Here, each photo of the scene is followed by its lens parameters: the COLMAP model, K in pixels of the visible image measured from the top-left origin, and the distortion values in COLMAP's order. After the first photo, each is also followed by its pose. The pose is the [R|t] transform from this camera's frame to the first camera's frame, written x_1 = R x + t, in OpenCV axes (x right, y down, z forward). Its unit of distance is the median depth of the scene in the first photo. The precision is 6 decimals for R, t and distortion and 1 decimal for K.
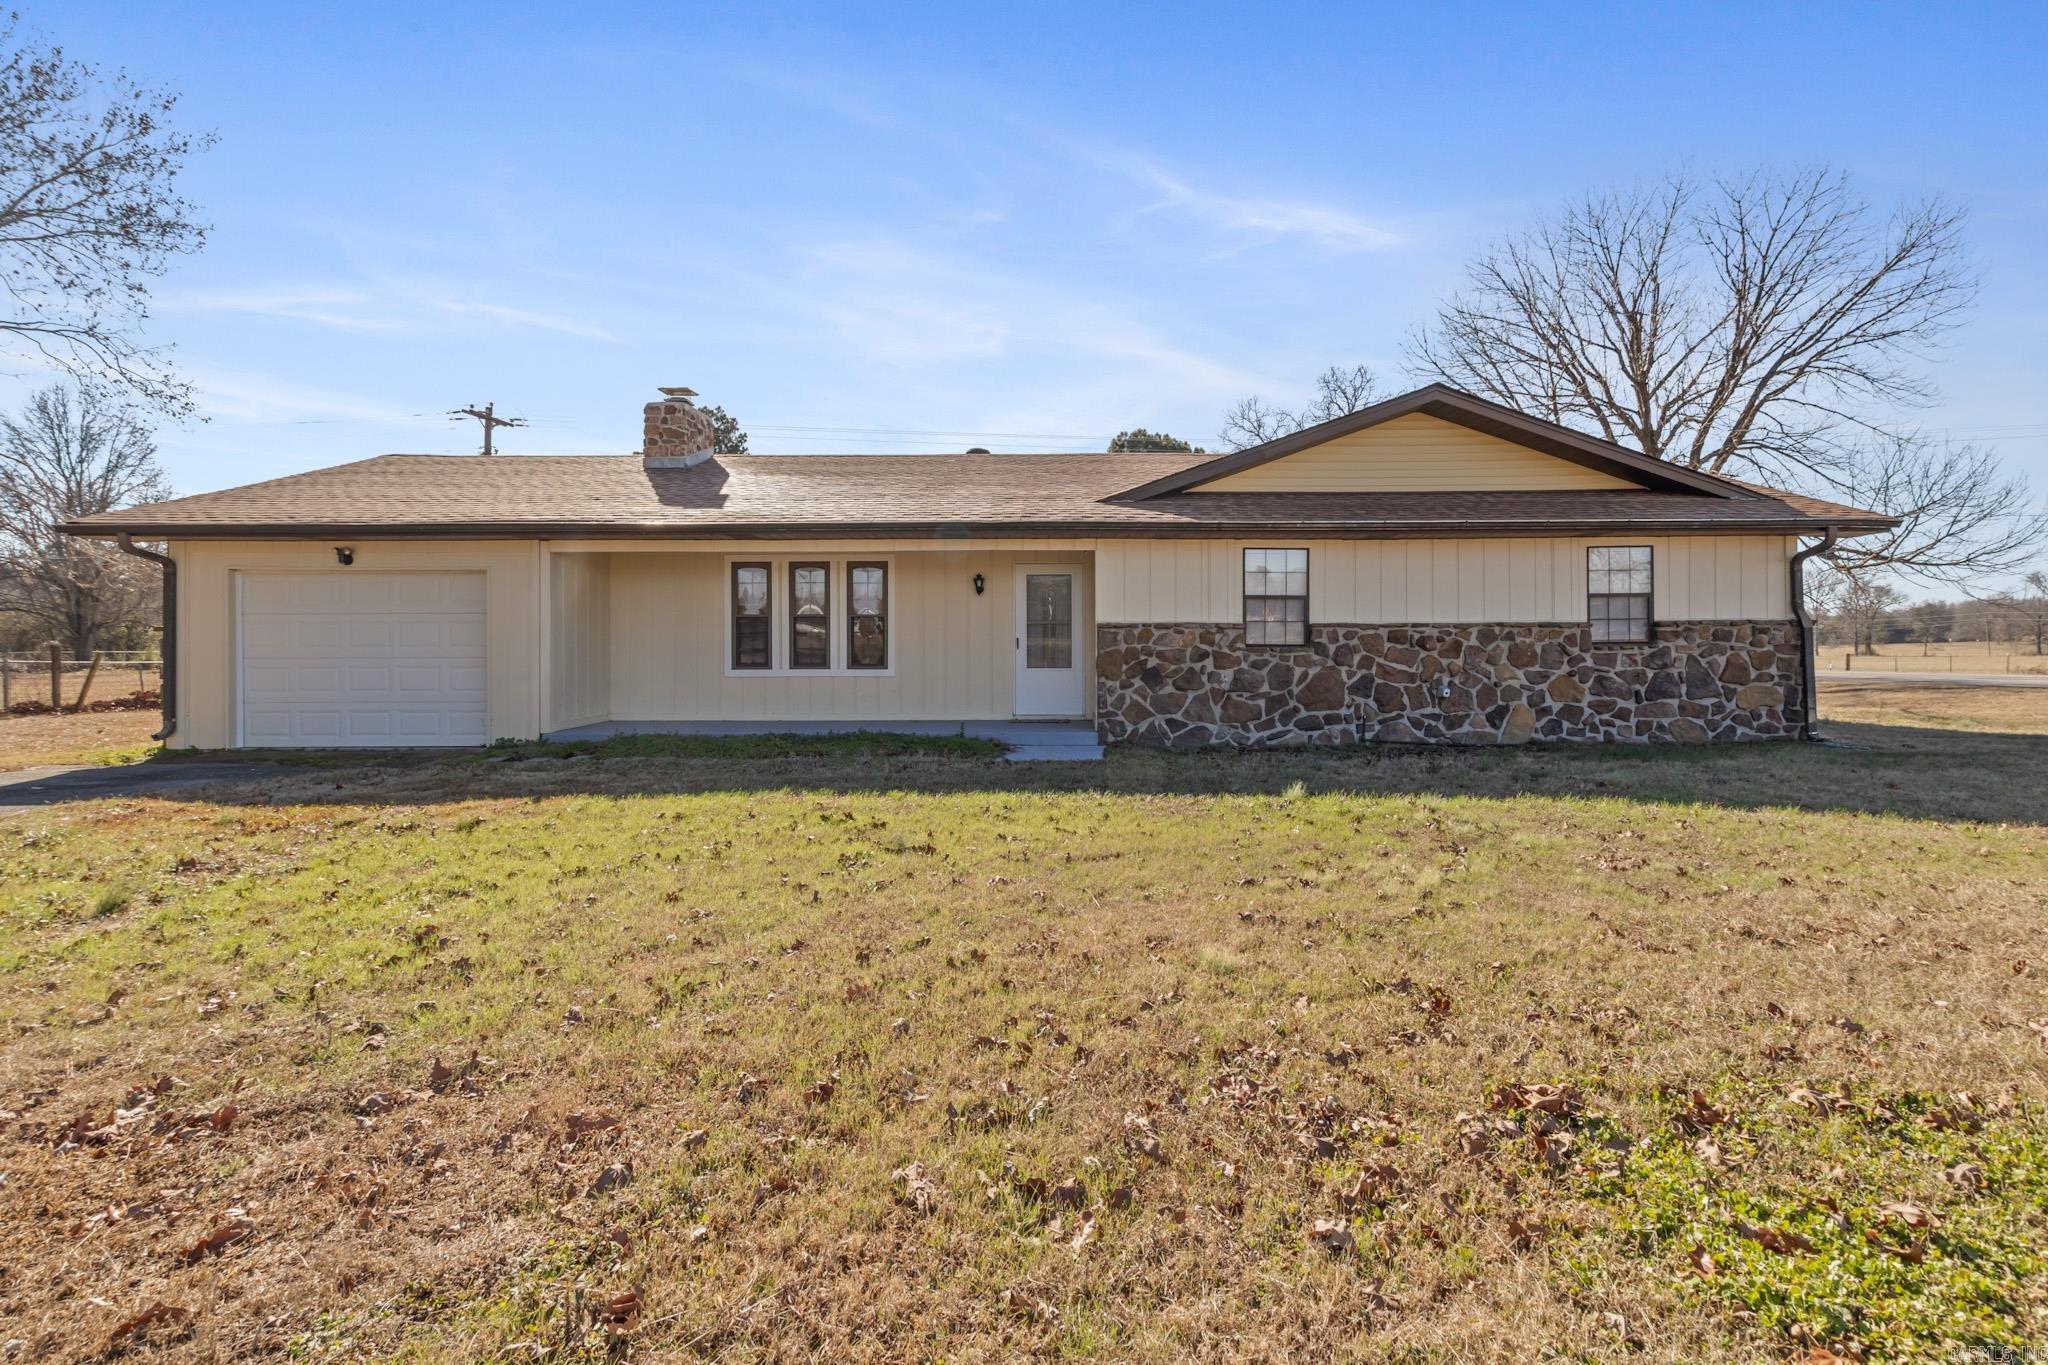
lens RADIAL K [[1003.5, 0, 1002.0], [0, 1003.5, 680.0], [0, 0, 1]] dist [-0.004081, -0.000634]
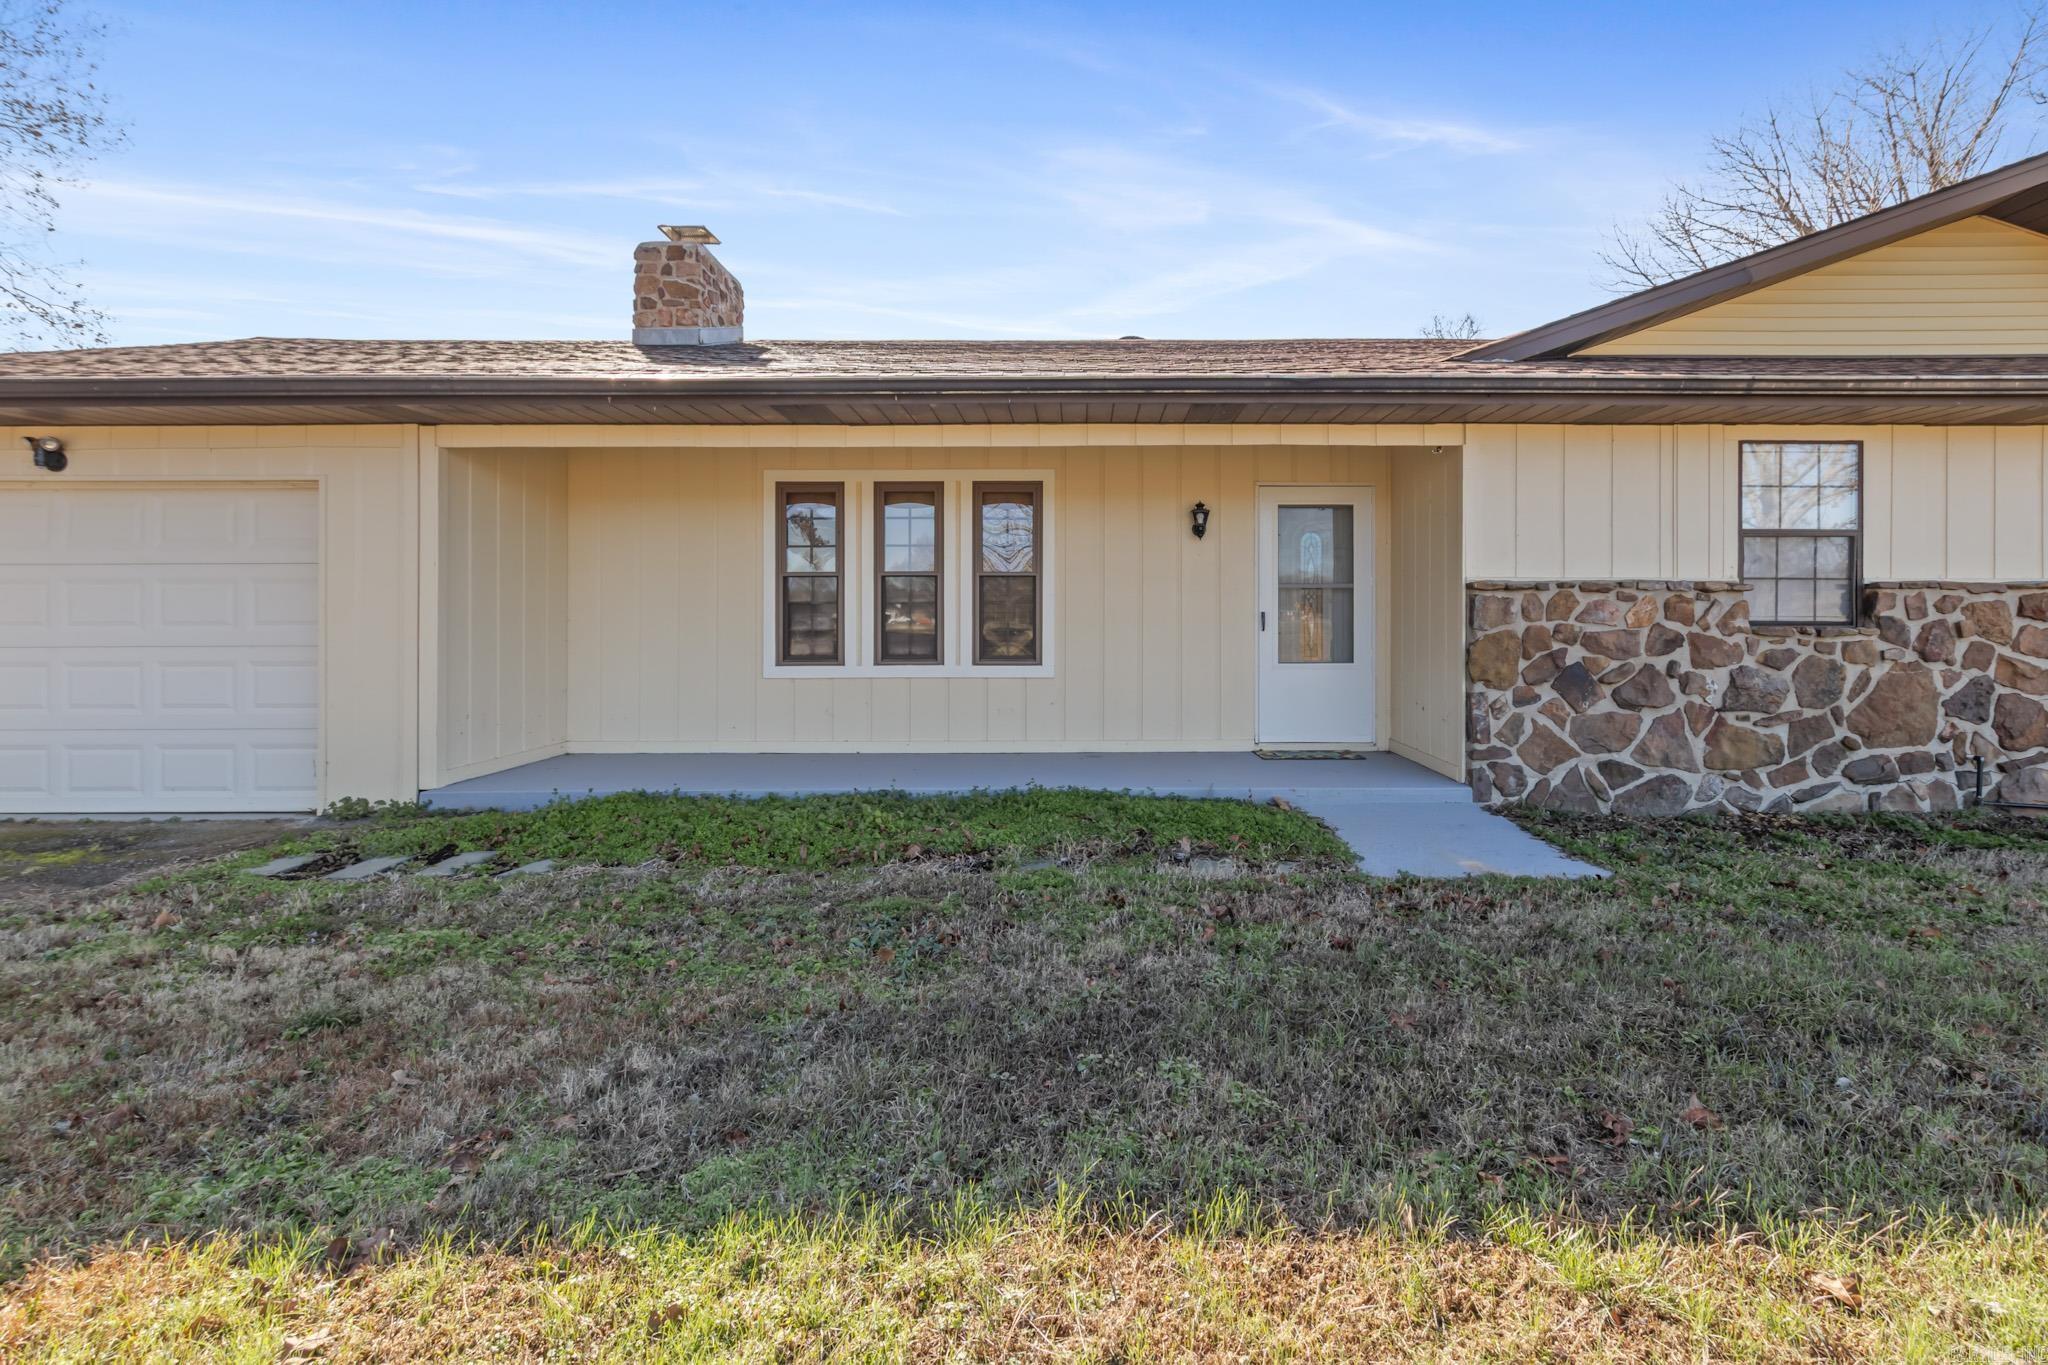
lens RADIAL K [[968.3, 0, 1020.4], [0, 968.3, 668.2], [0, 0, 1]] dist [0.001085, 0.001134]
pose [[1.000000, 0.000113, 0.000882, -0.143370], [-0.000116, 0.999992, 0.004027, -0.012721], [-0.000881, -0.004027, 0.999992, 0.487966]]
